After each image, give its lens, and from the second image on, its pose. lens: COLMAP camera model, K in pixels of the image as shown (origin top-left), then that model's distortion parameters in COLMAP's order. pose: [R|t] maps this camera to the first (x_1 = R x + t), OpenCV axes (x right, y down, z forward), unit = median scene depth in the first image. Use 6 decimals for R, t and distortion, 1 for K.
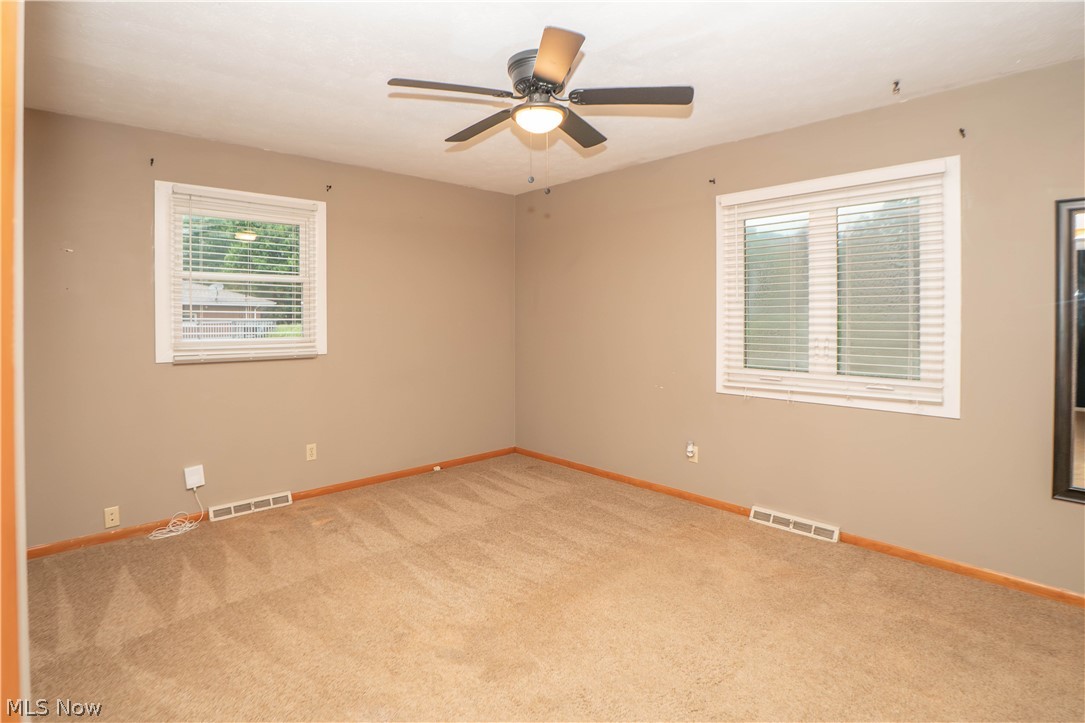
lens RADIAL K [[553.9, 0, 542.5], [0, 553.9, 361.5], [0, 0, 1]] dist [-0.001020, 0.000263]
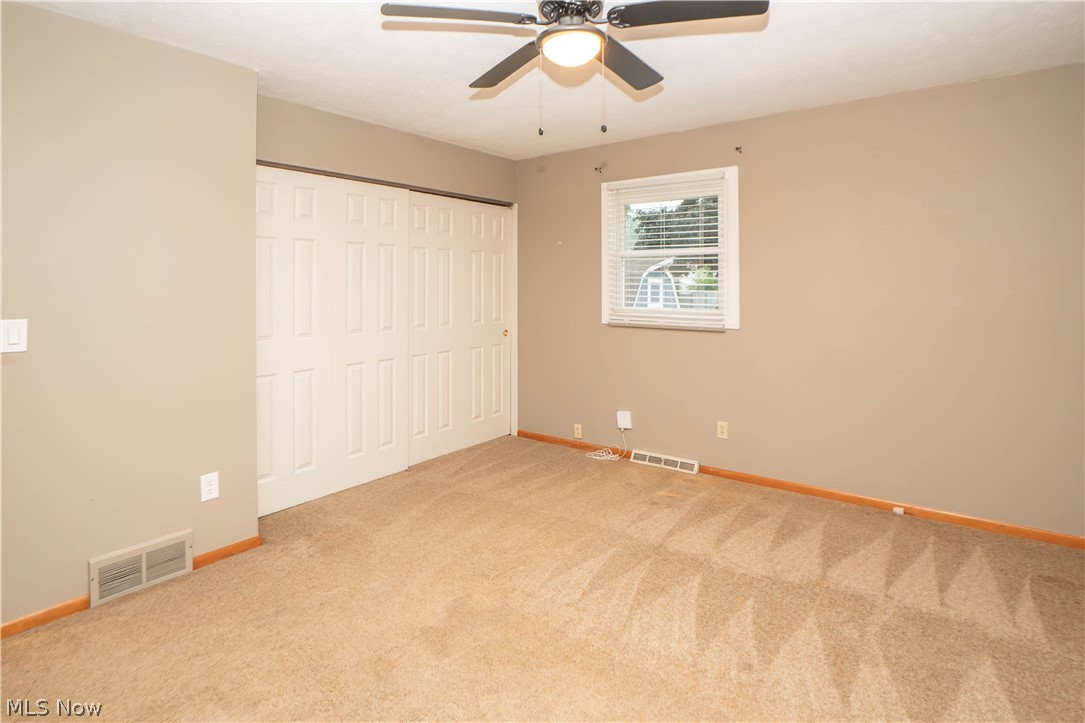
lens RADIAL K [[577.8, 0, 541.7], [0, 577.8, 331.9], [0, 0, 1]] dist [-0.001340, -0.000178]
pose [[0.159184, 0.071319, -0.984670, 0.565052], [-0.078523, 0.995142, 0.059383, -0.044923], [0.984121, 0.067866, 0.164010, 0.579838]]
